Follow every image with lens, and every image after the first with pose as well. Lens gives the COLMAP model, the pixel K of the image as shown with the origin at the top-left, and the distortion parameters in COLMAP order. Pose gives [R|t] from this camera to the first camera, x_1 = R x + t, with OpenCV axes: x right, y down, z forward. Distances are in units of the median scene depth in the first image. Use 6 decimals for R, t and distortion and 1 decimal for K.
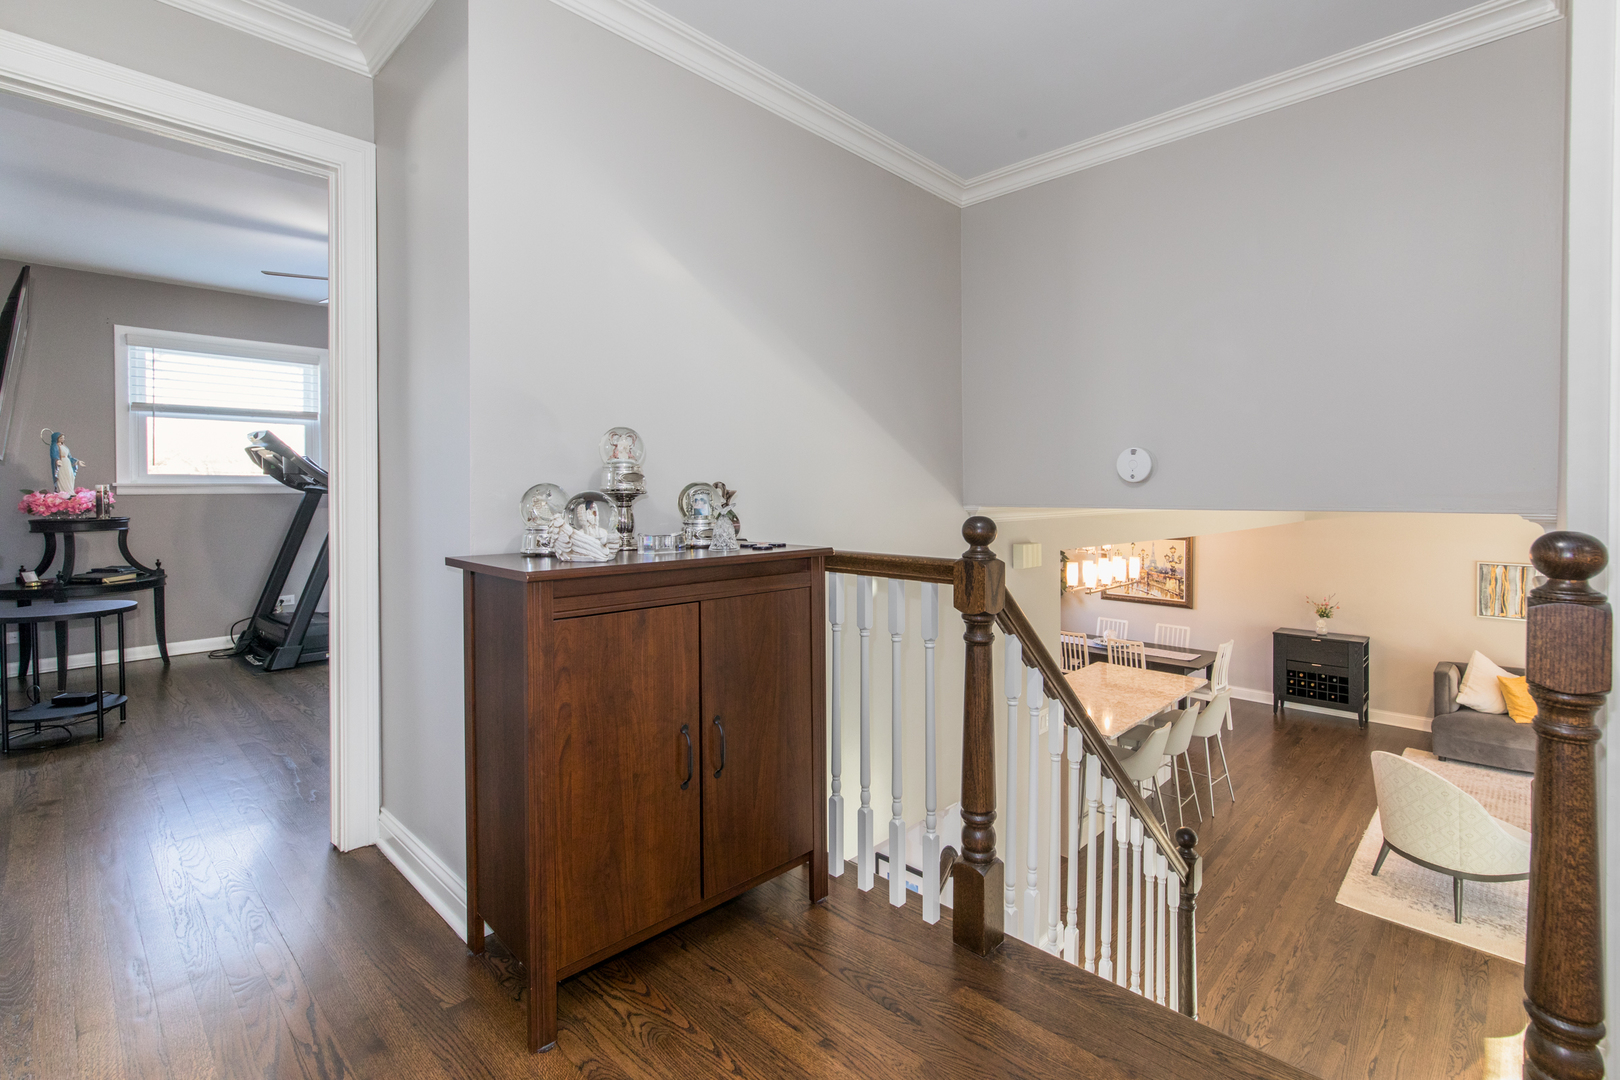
lens RADIAL K [[724.9, 0, 897.9], [0, 724.9, 498.4], [0, 0, 1]] dist [-0.000133, 0.000034]
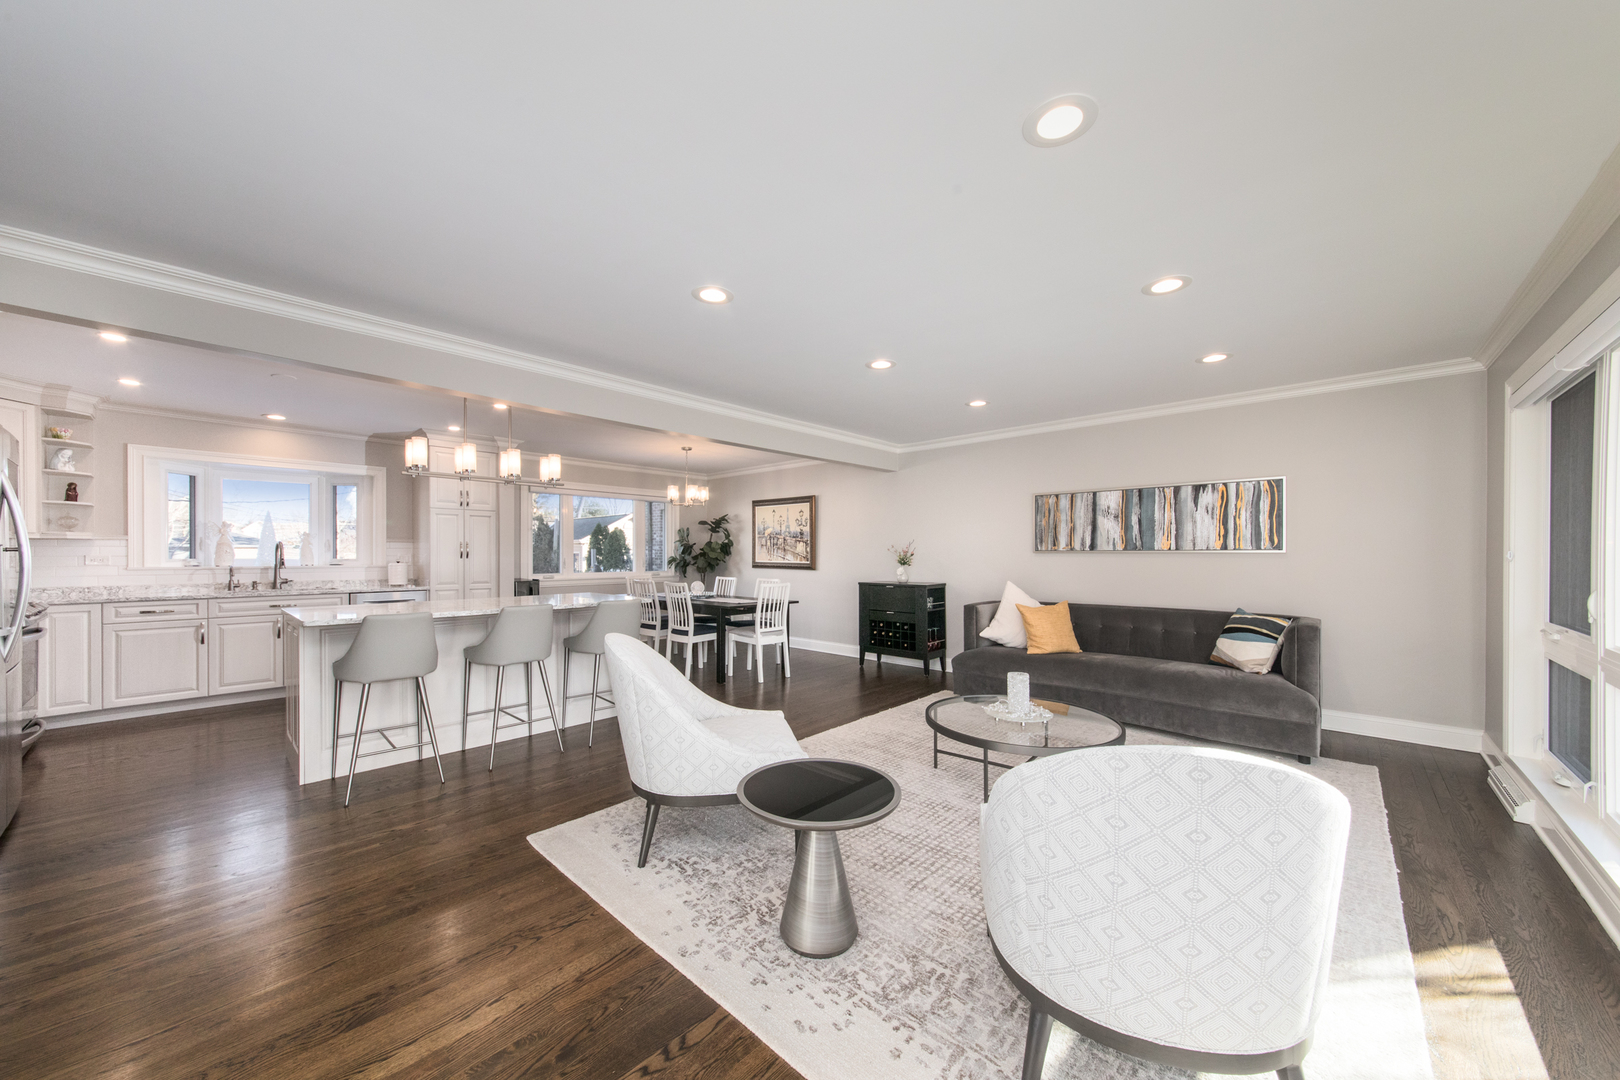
lens RADIAL K [[560.6, 0, 816.0], [0, 560.6, 555.7], [0, 0, 1]] dist [-0.028726, 0.000014]
pose [[0.999310, -0.001782, -0.037104, 0.515960], [0.001732, 0.999998, -0.001380, 0.158180], [0.037107, 0.001315, 0.999310, 0.258372]]
